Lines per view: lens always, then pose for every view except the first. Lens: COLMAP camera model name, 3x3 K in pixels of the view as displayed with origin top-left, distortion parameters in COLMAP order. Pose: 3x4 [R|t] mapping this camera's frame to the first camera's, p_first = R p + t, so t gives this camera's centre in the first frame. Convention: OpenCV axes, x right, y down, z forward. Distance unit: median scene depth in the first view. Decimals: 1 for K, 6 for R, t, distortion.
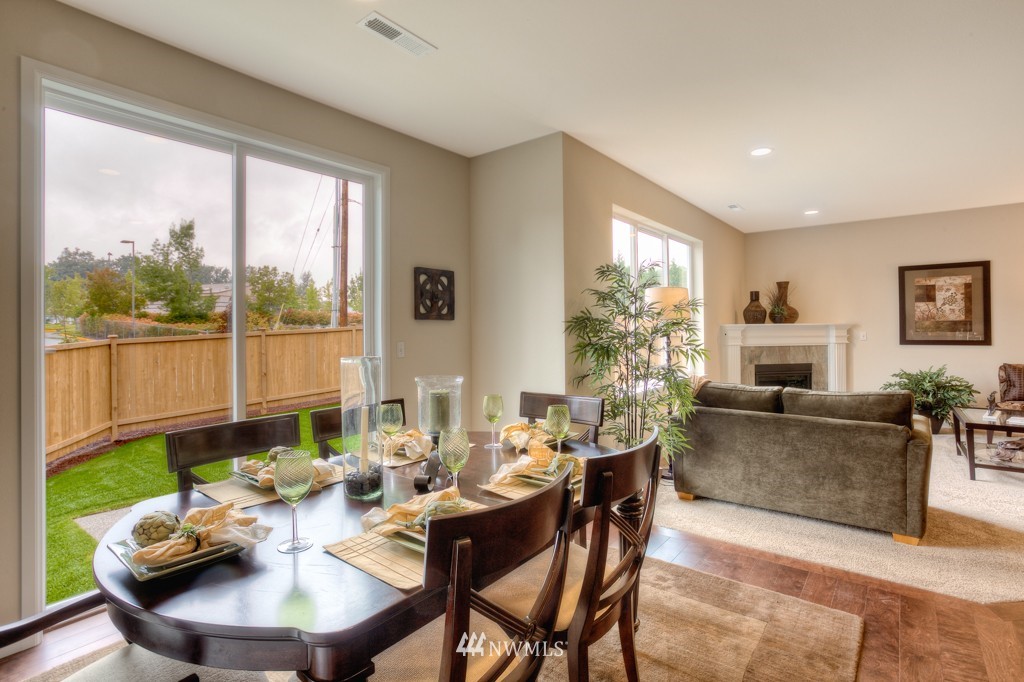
lens RADIAL K [[480.8, 0, 512.0], [0, 480.8, 341.0], [0, 0, 1]] dist [0.002207, 0.000961]
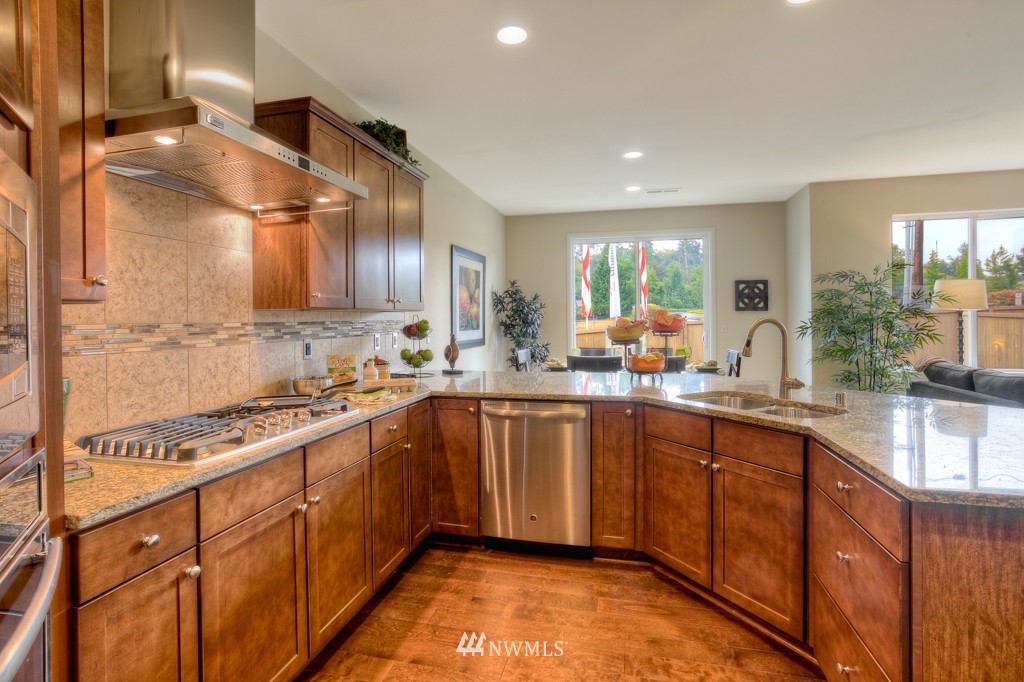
lens RADIAL K [[493.4, 0, 532.9], [0, 493.4, 323.1], [0, 0, 1]] dist [0.000452, 0.000208]
pose [[0.411657, 0.013225, -0.911243, 0.636011], [-0.016890, 0.999834, 0.006881, -0.000365], [0.911182, 0.012558, 0.411812, -0.224921]]
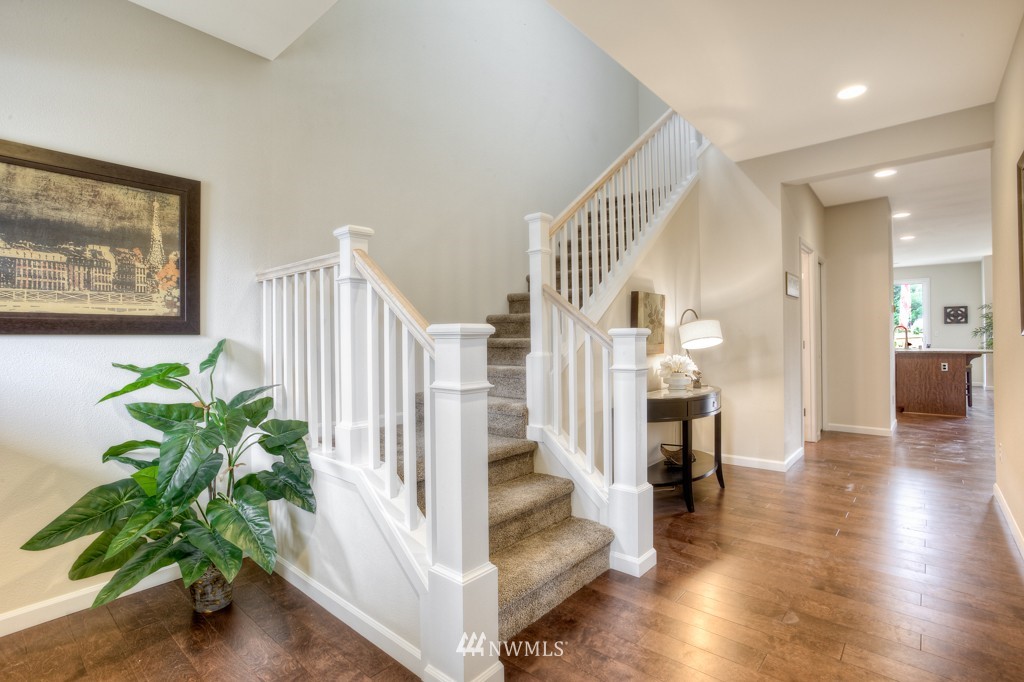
lens RADIAL K [[480.8, 0, 512.0], [0, 480.8, 341.0], [0, 0, 1]] dist [0.002207, 0.000961]
pose [[-0.035040, 0.017400, -0.999234, 1.680045], [-0.008419, 0.999808, 0.017705, 0.018348], [0.999350, 0.009033, -0.034887, -0.929607]]
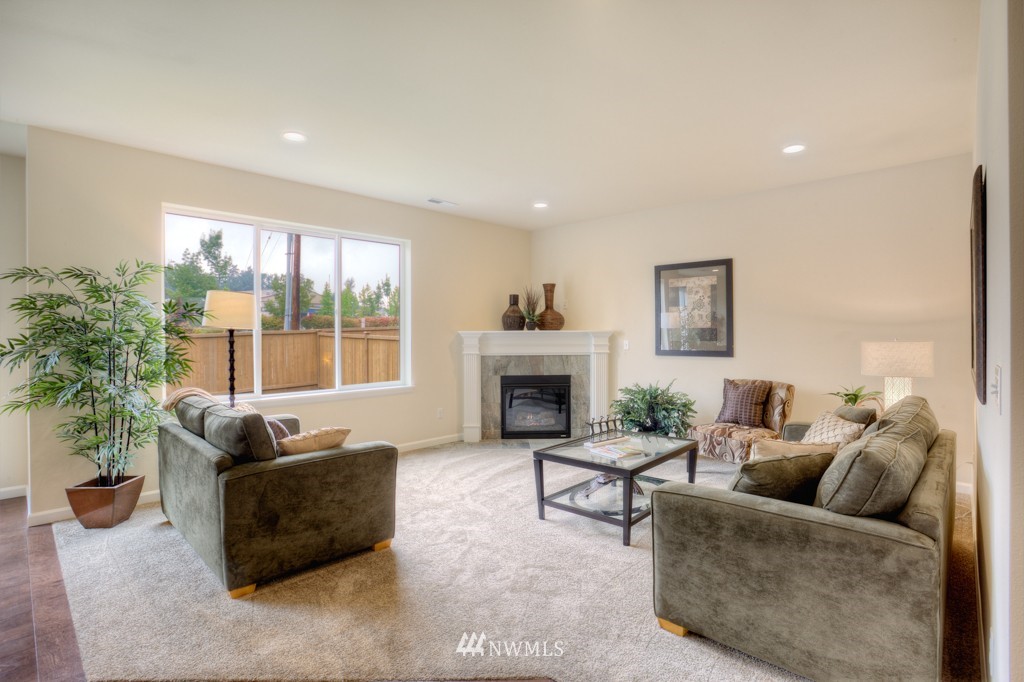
lens RADIAL K [[480.8, 0, 512.0], [0, 480.8, 341.0], [0, 0, 1]] dist [0.002207, 0.000961]
pose [[0.994544, 0.006825, -0.104095, 0.636386], [-0.007981, 0.999911, -0.010687, -0.006840], [0.104013, 0.011460, 0.994510, 0.104686]]
